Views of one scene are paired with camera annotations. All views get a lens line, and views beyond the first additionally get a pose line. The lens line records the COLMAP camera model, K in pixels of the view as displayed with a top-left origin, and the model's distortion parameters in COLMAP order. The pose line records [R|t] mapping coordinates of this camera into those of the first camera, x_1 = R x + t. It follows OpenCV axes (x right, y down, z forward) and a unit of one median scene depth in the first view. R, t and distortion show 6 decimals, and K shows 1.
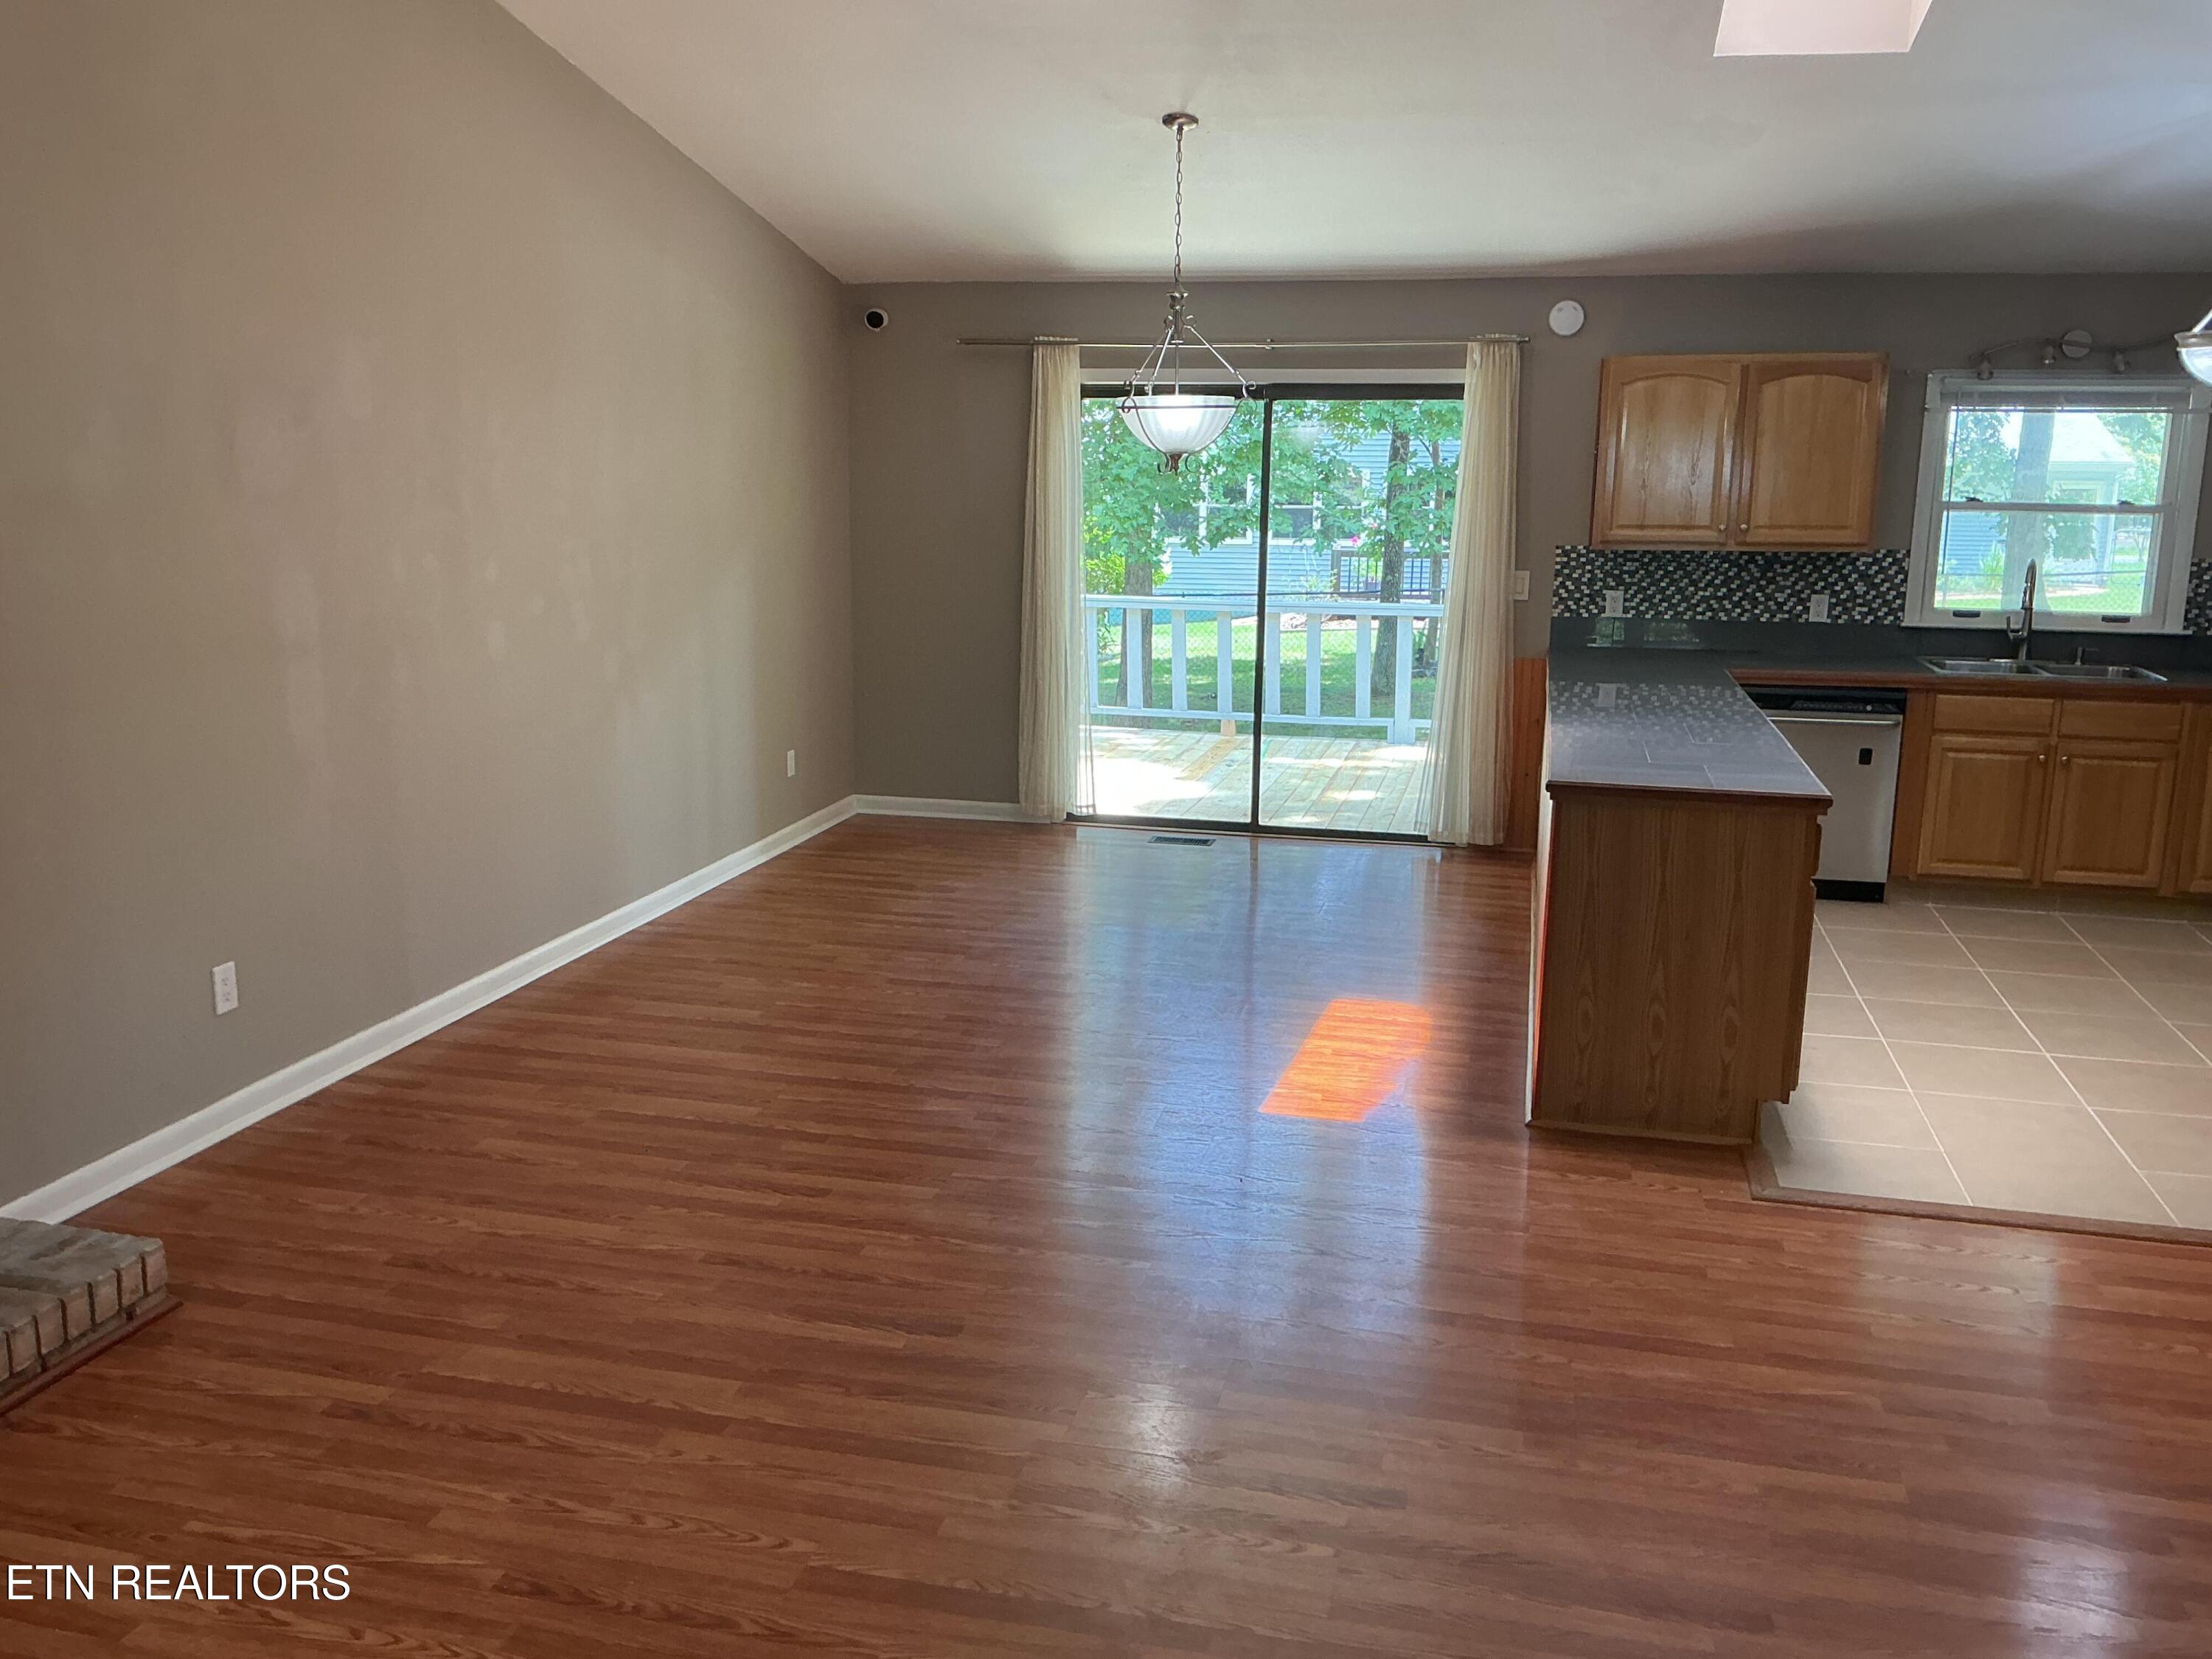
lens RADIAL K [[1849.1, 0, 1088.8], [0, 1849.1, 840.7], [0, 0, 1]] dist [0.109978, -0.210722]
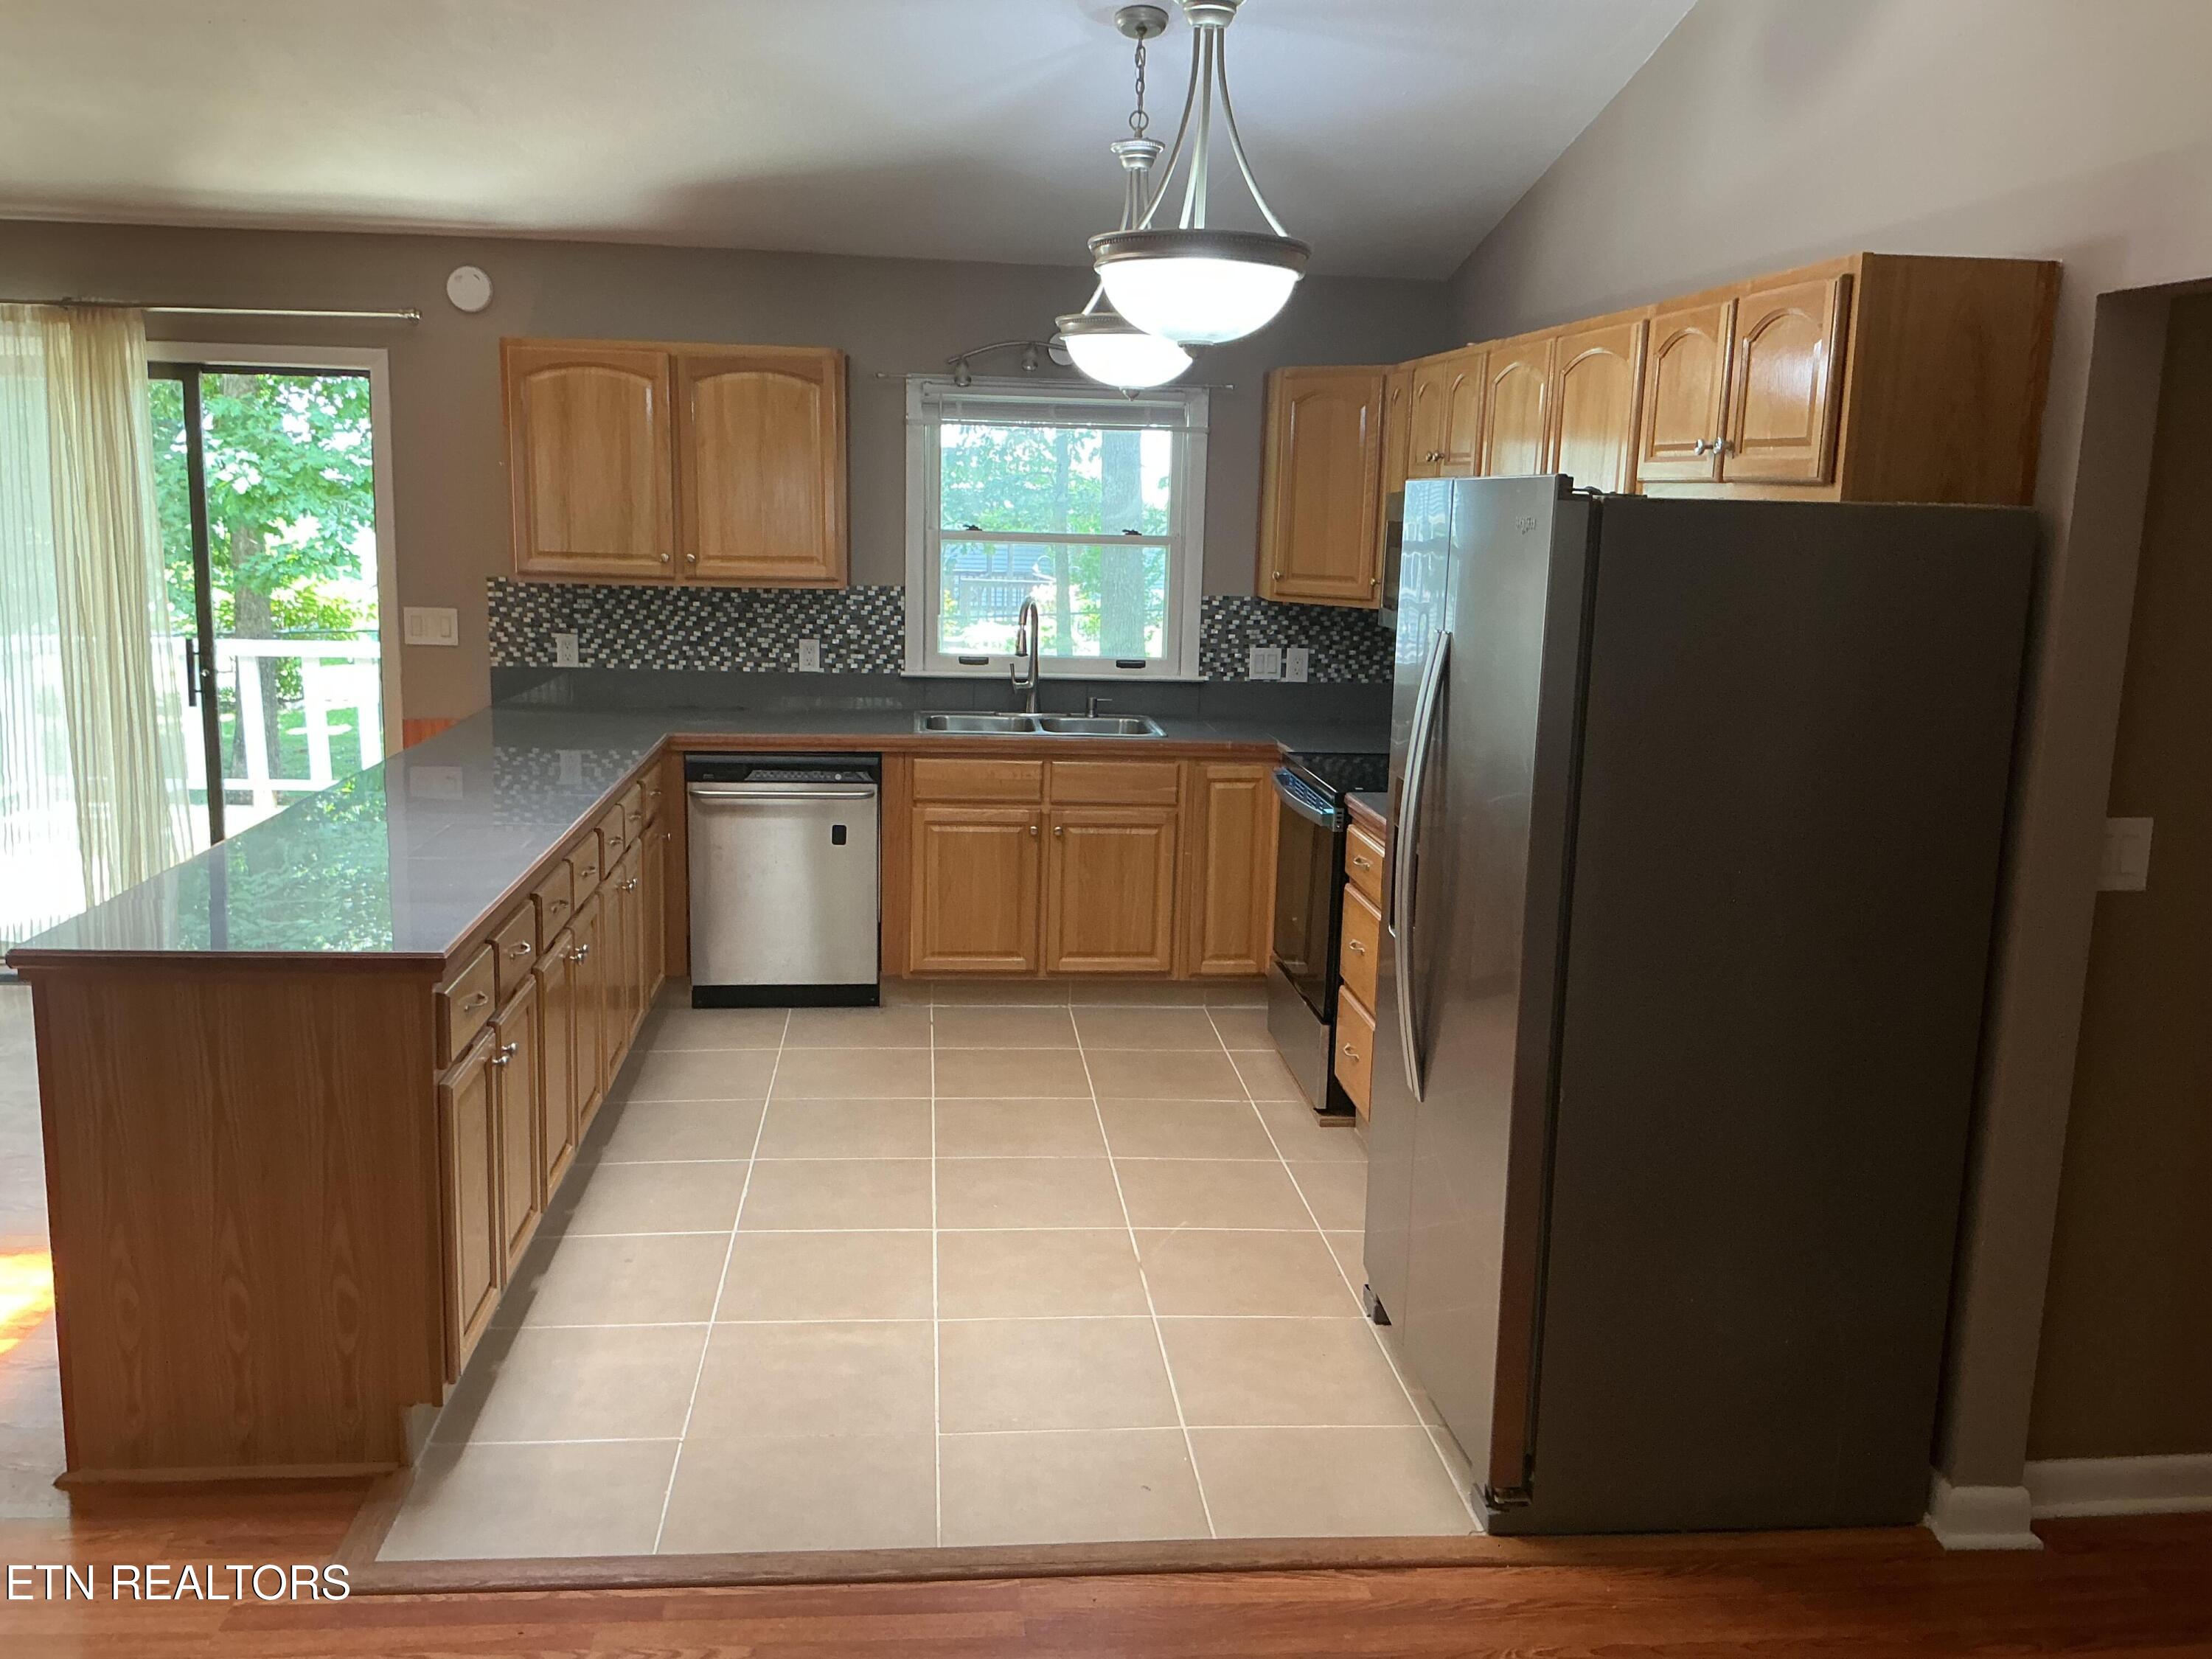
lens RADIAL K [[1849.1, 0, 1088.8], [0, 1849.1, 840.7], [0, 0, 1]] dist [0.109978, -0.210722]
pose [[0.945619, -0.043909, 0.322299, 0.244279], [0.049566, 0.998727, -0.009361, -0.028108], [-0.321477, 0.024827, 0.946592, 0.180316]]
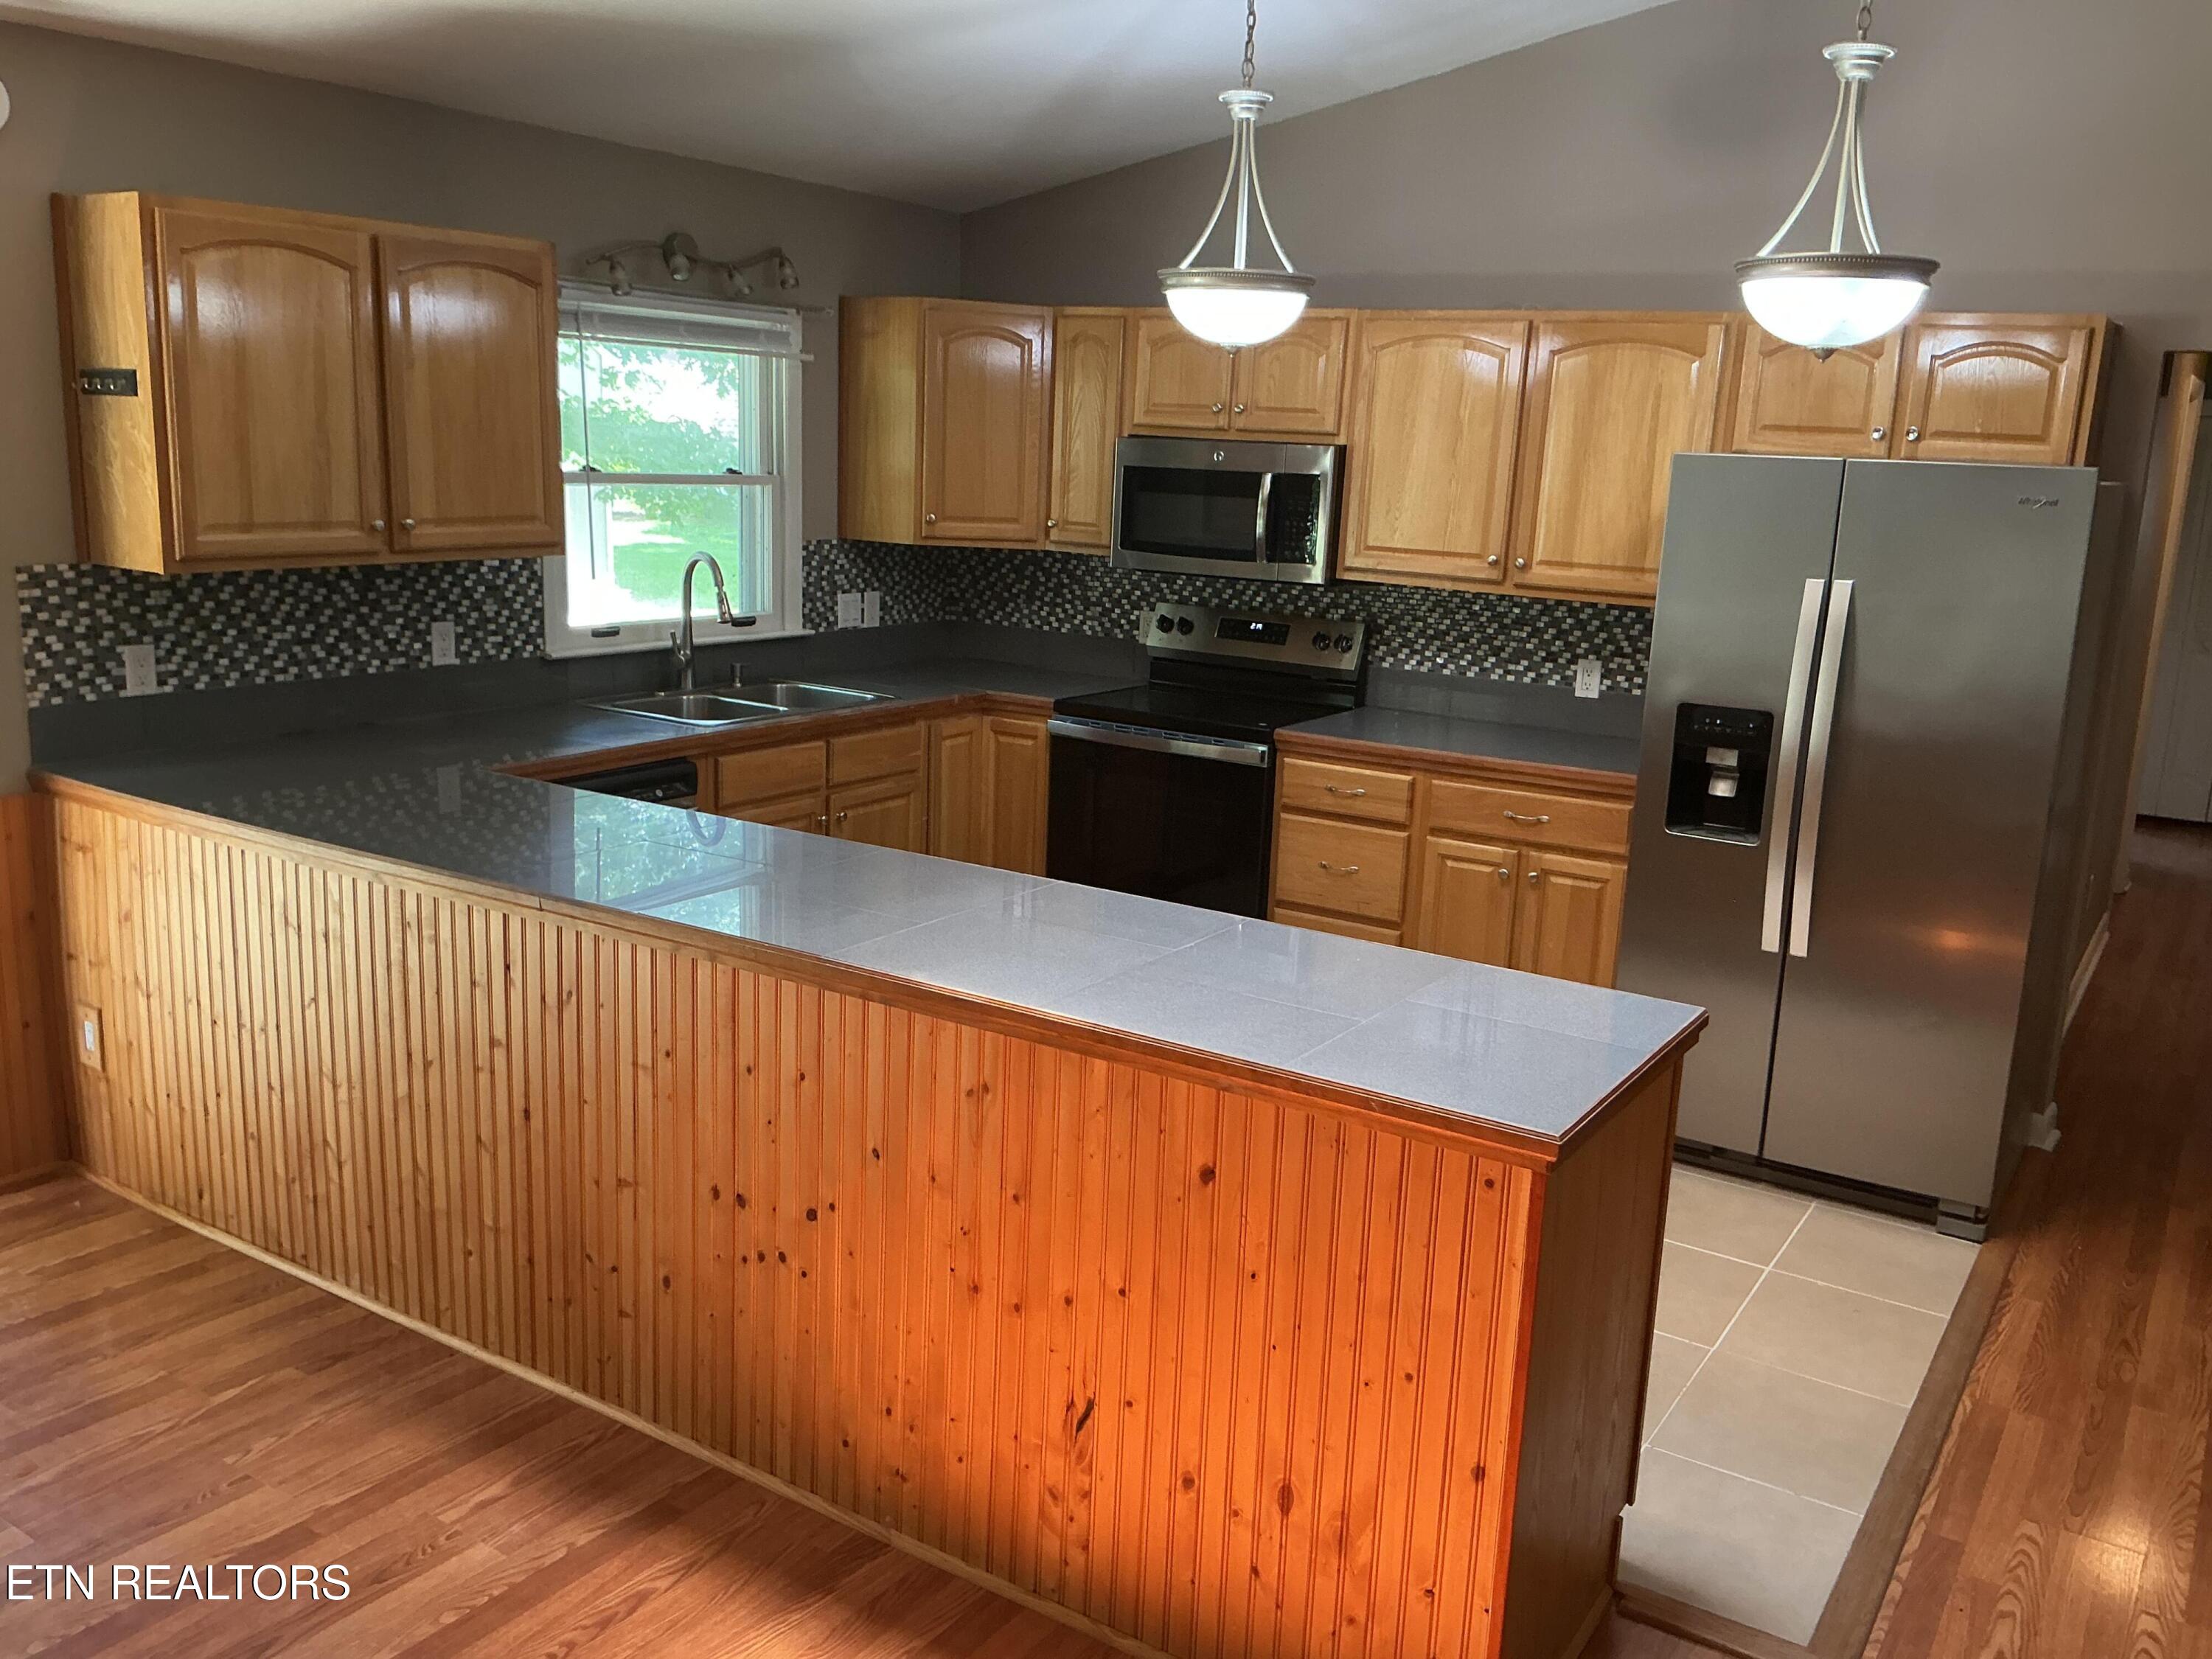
lens RADIAL K [[1827.8, 0, 1178.6], [0, 1827.8, 829.4], [0, 0, 1]] dist [0.087820, -0.193474]
pose [[0.311417, -0.193276, 0.930410, -0.125572], [0.158598, 0.975936, 0.149649, -0.120449], [-0.936945, 0.100958, 0.334577, 0.585357]]
